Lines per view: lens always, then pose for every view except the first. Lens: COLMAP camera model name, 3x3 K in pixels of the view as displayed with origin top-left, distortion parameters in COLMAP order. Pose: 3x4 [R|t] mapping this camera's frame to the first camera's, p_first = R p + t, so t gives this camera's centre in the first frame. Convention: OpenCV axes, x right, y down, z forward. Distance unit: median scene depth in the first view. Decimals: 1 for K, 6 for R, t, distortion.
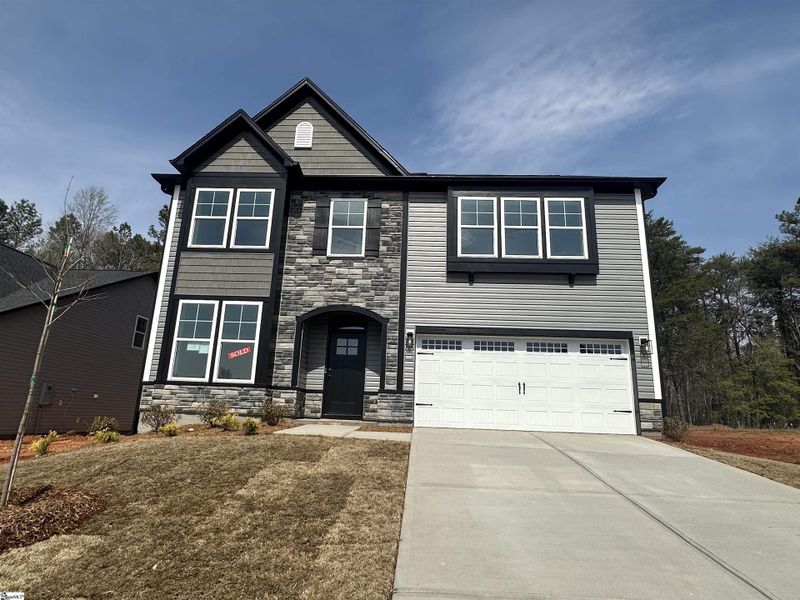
lens RADIAL K [[528.6, 0, 401.6], [0, 528.6, 303.5], [0, 0, 1]] dist [0.004258, -0.003390]
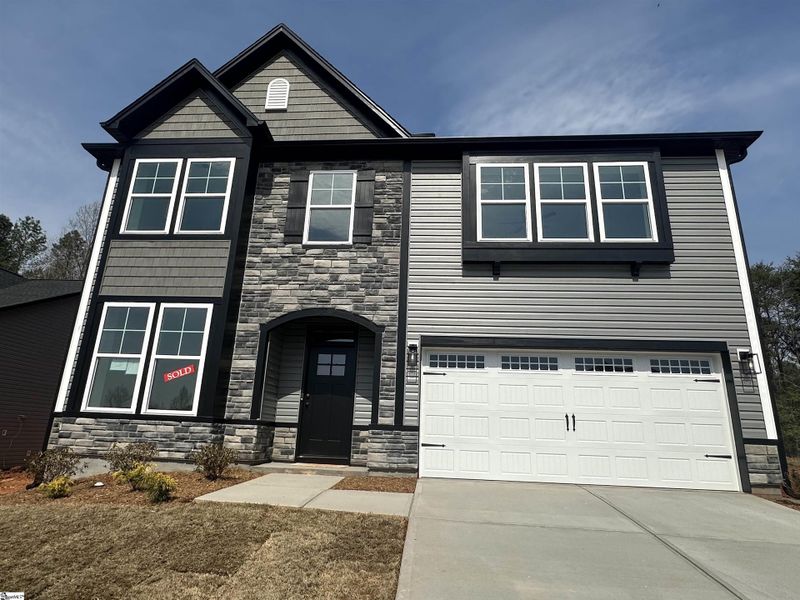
lens RADIAL K [[528.6, 0, 396.3], [0, 528.6, 294.6], [0, 0, 1]] dist [0.004258, -0.003390]
pose [[0.998830, -0.009682, -0.047383, 0.027521], [0.007036, 0.998423, -0.055702, 0.025875], [0.047847, 0.055303, 0.997323, 0.262360]]
